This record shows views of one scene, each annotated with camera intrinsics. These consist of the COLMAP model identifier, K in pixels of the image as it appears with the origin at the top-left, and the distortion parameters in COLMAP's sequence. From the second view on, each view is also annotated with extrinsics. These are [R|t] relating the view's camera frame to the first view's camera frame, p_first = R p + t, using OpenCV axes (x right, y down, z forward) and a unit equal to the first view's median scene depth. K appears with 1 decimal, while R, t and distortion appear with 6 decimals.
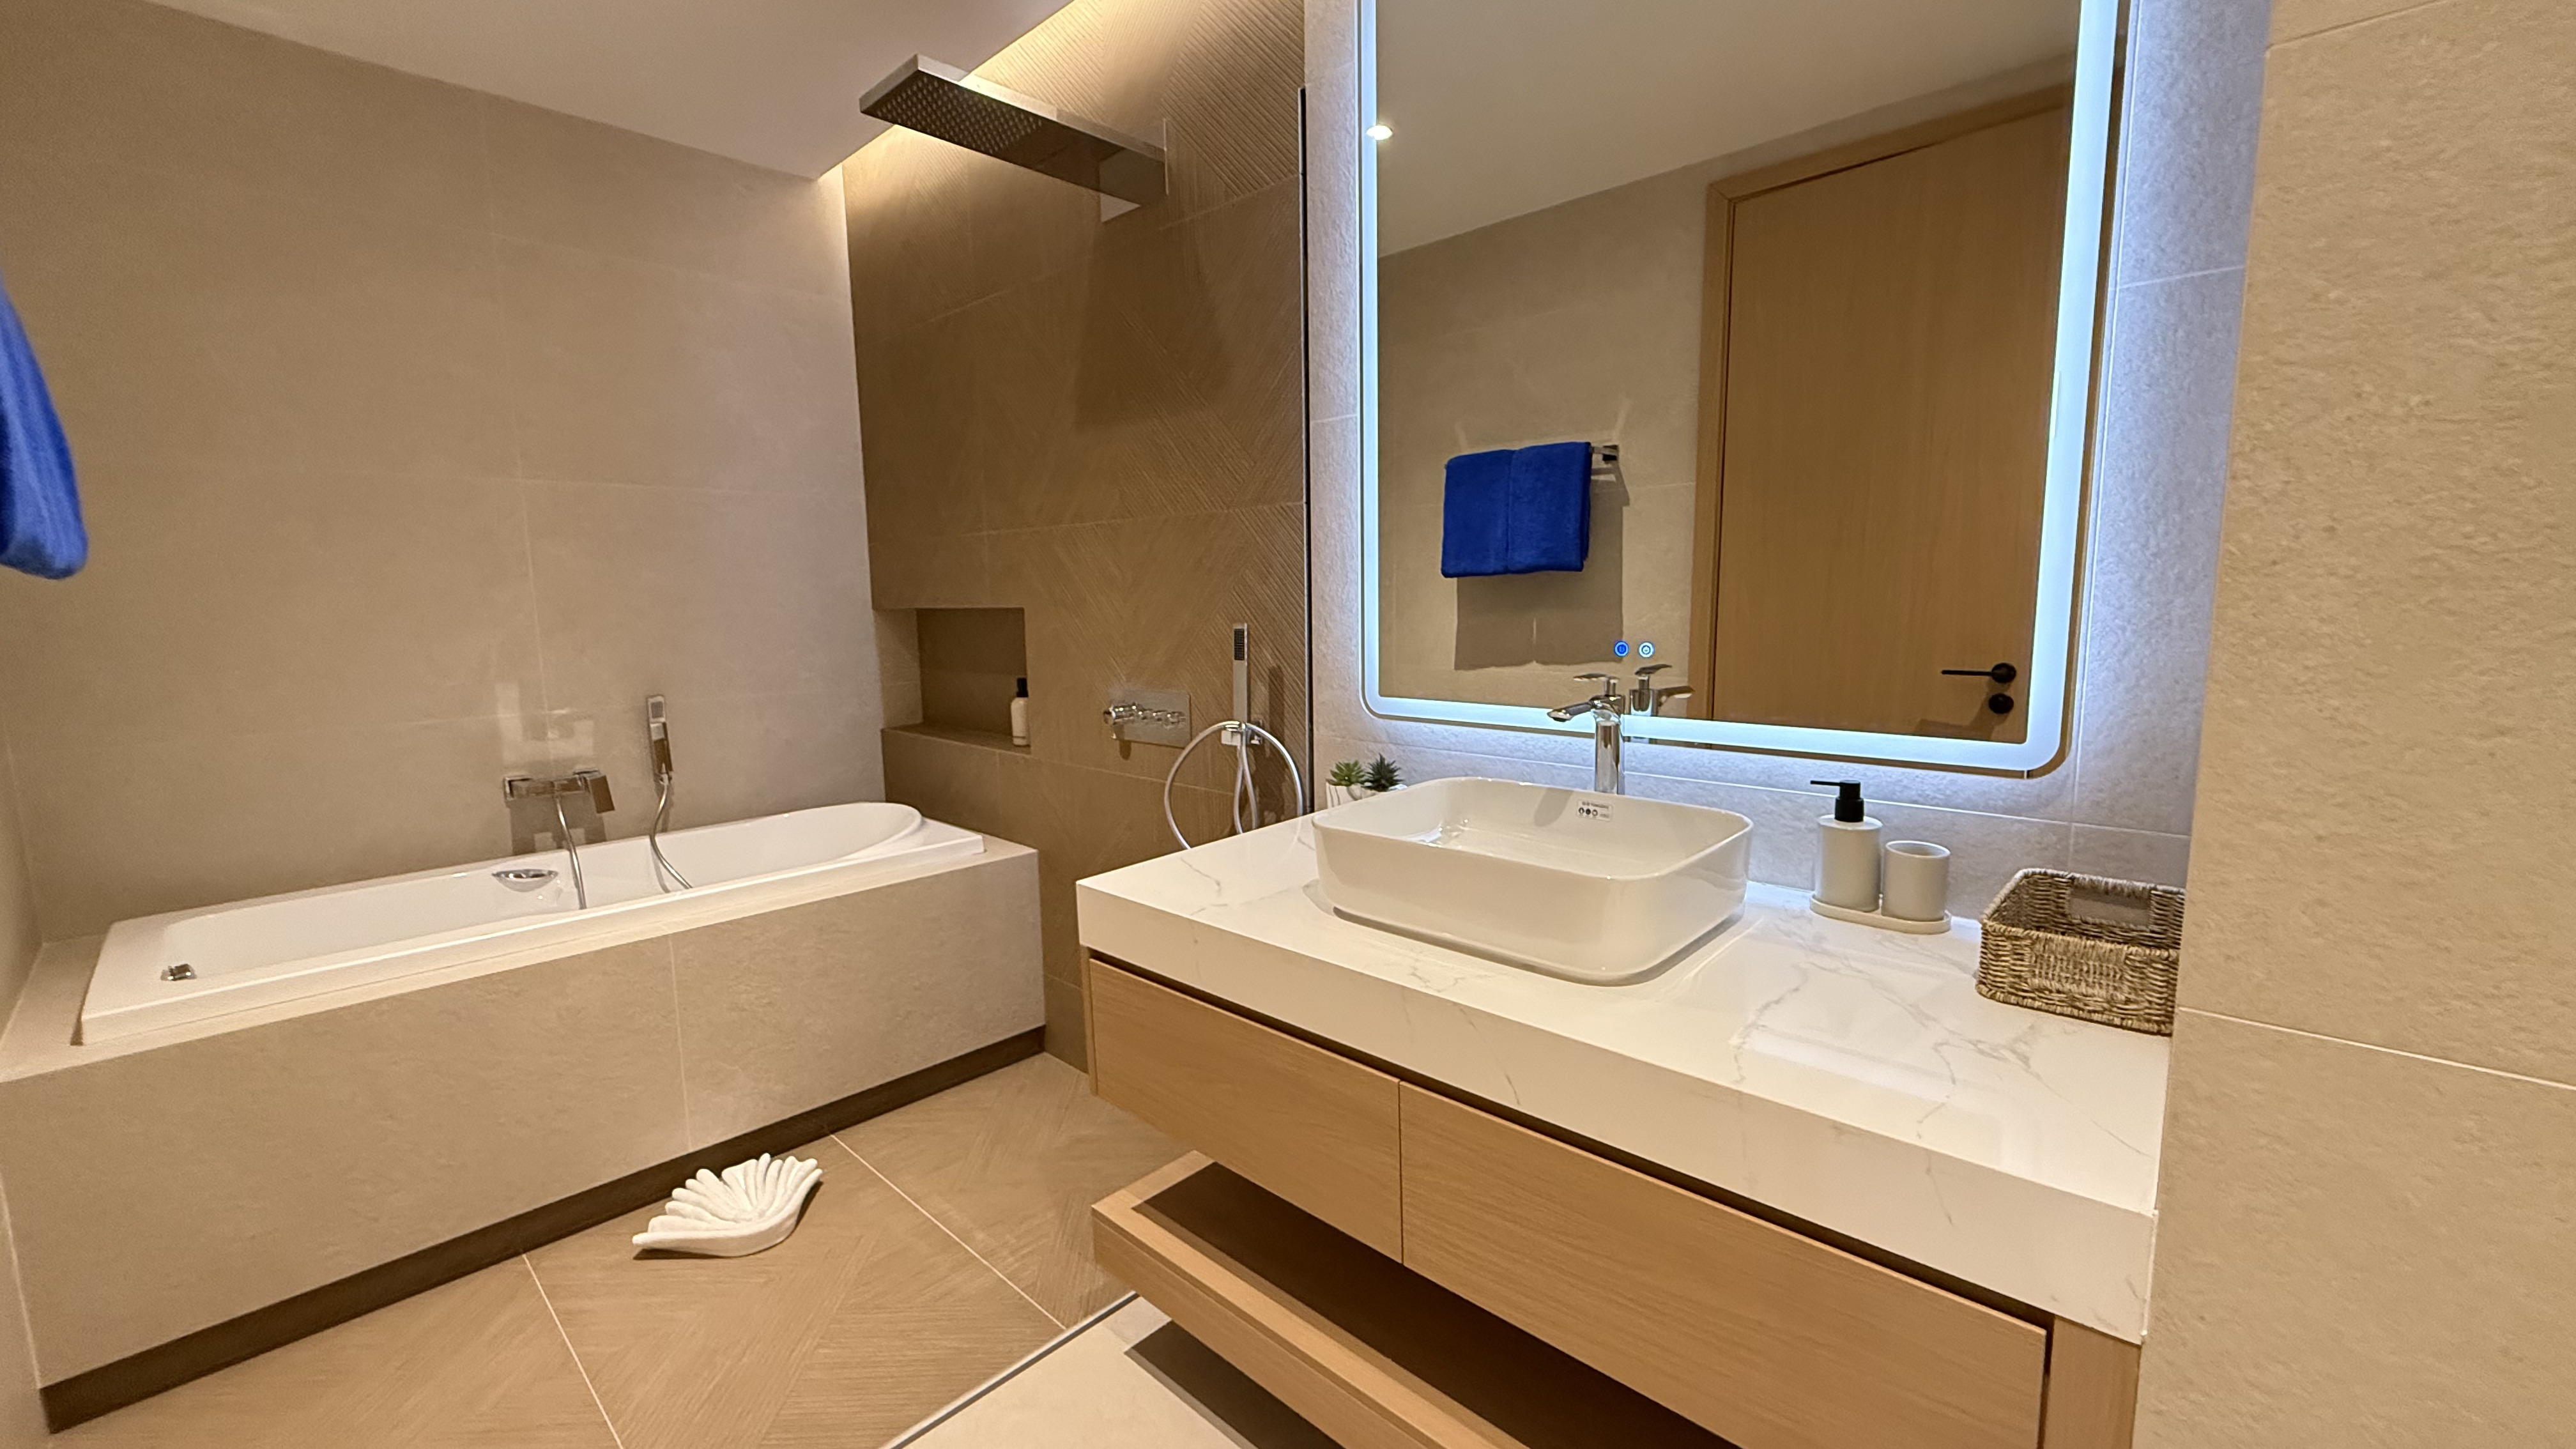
lens RADIAL K [[1042.9, 0, 1279.3], [0, 1042.9, 728.6], [0, 0, 1]] dist [-0.001025, -0.000999]
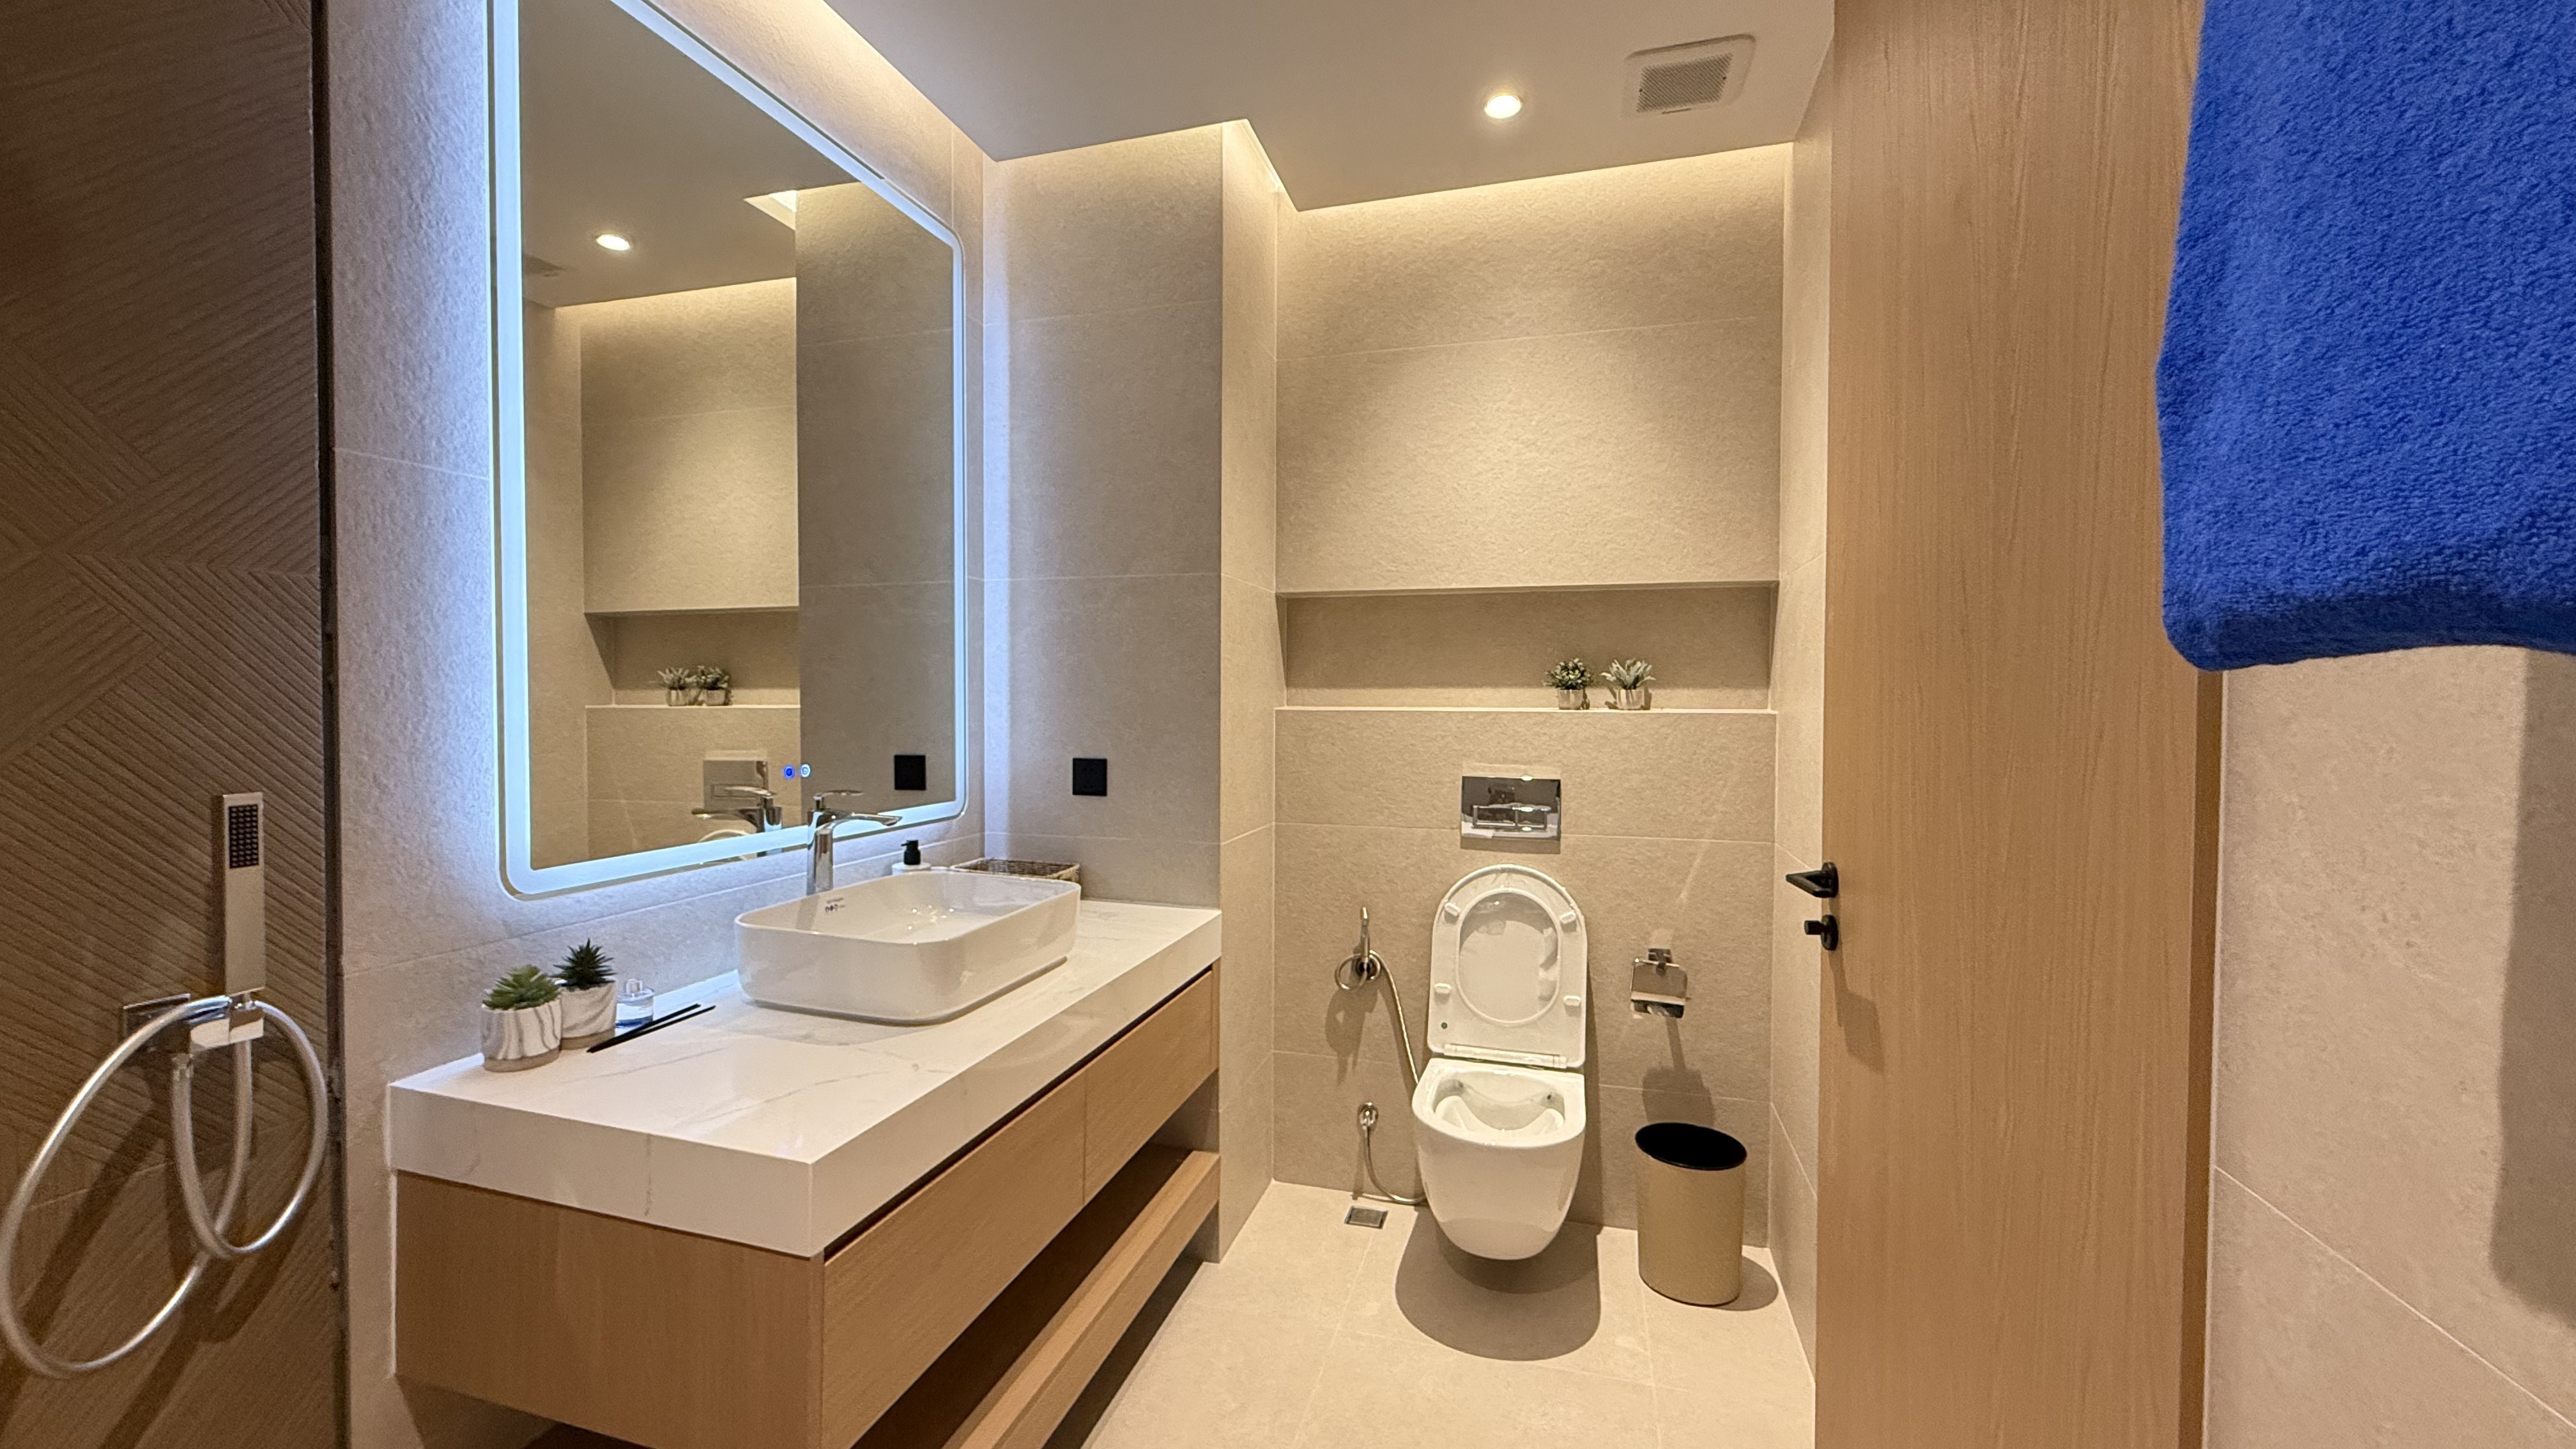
lens RADIAL K [[1042.9, 0, 1281.9], [0, 1042.9, 723.2], [0, 0, 1]] dist [-0.001025, -0.000999]
pose [[-0.483930, -0.004733, 0.875094, -0.806374], [0.119648, 0.990237, 0.071521, -0.123515], [-0.866889, 0.139314, -0.478639, 0.895226]]
